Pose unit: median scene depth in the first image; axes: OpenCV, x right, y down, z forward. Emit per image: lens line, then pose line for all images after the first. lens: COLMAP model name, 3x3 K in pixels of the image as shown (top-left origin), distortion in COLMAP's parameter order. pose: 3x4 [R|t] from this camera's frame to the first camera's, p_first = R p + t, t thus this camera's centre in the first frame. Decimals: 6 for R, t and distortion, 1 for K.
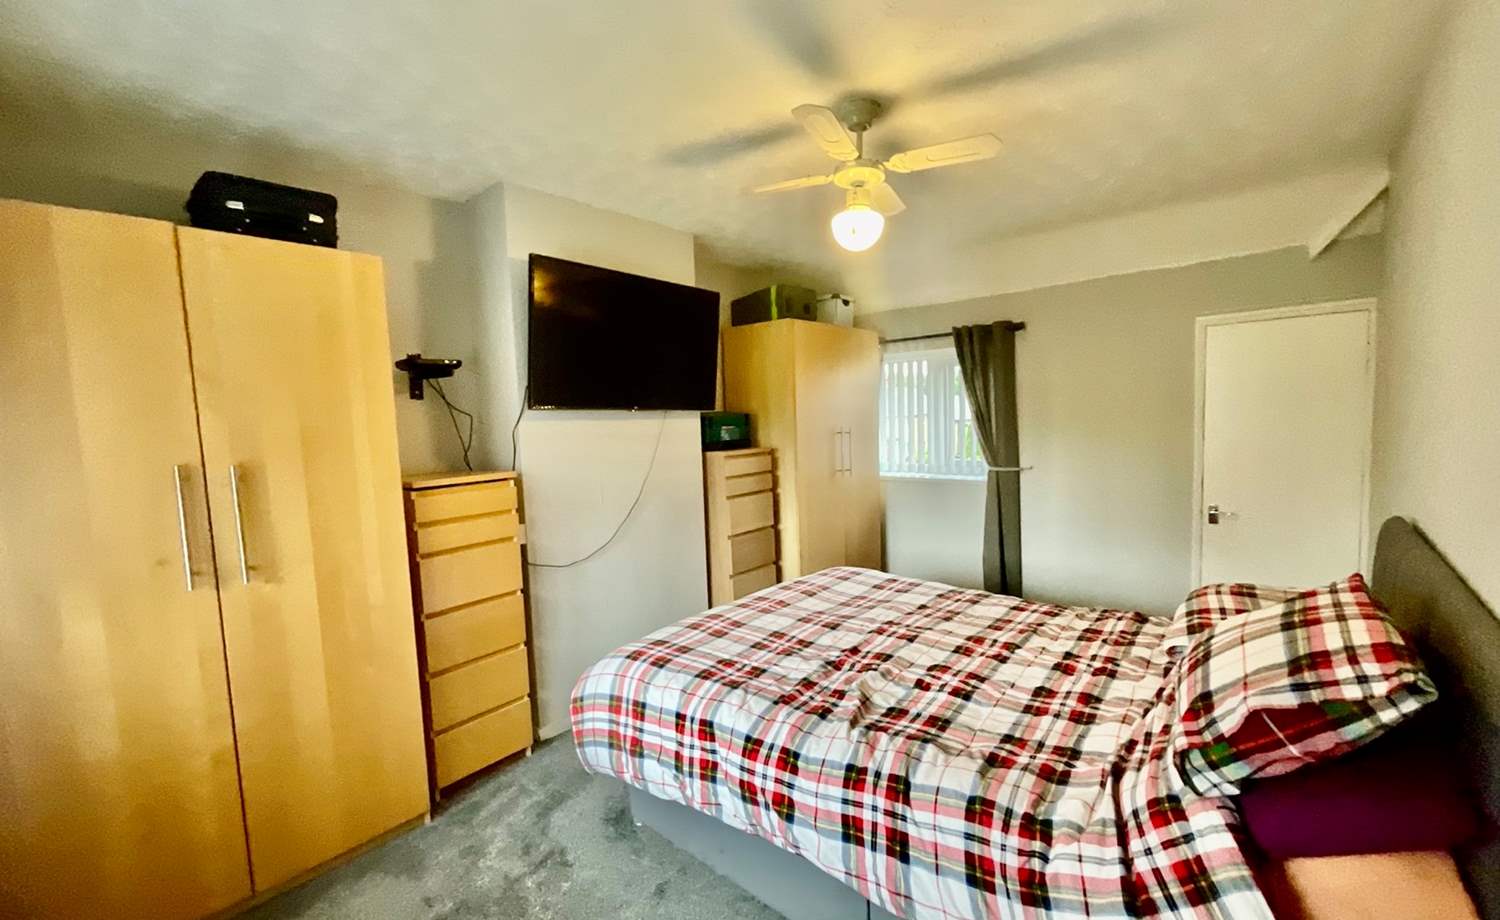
lens RADIAL K [[608.2, 0, 792.1], [0, 608.2, 467.0], [0, 0, 1]] dist [0.002610, 0.000414]
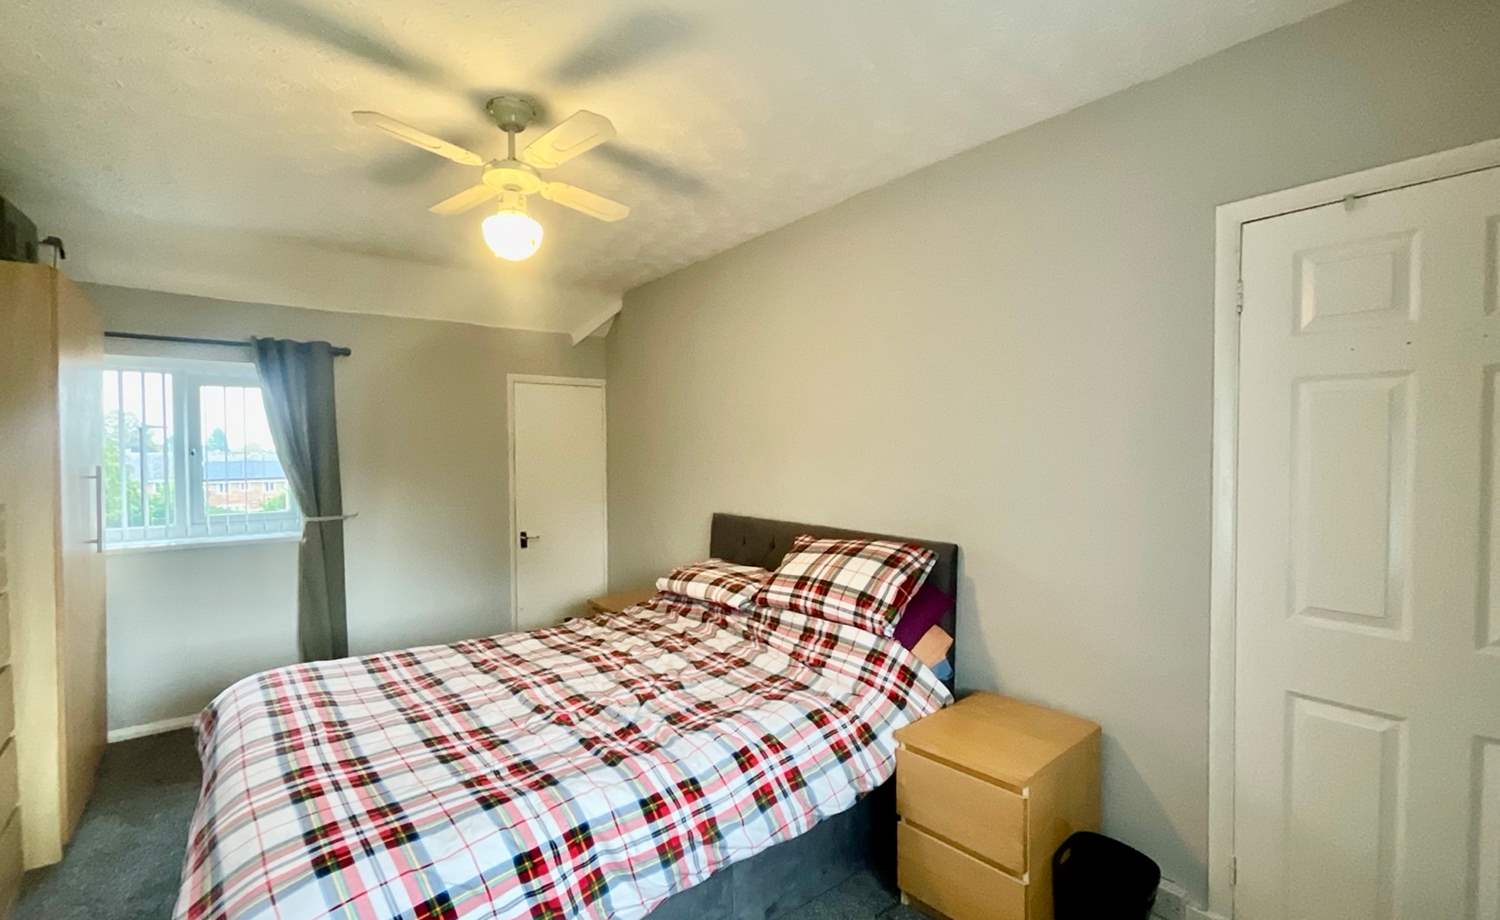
lens RADIAL K [[624.1, 0, 765.2], [0, 624.1, 461.5], [0, 0, 1]] dist [0.001745, 0.000553]
pose [[0.227259, 0.010011, 0.973783, -0.666529], [0.080908, 0.996296, -0.029124, -0.001730], [-0.970467, 0.085406, 0.225608, 0.427189]]
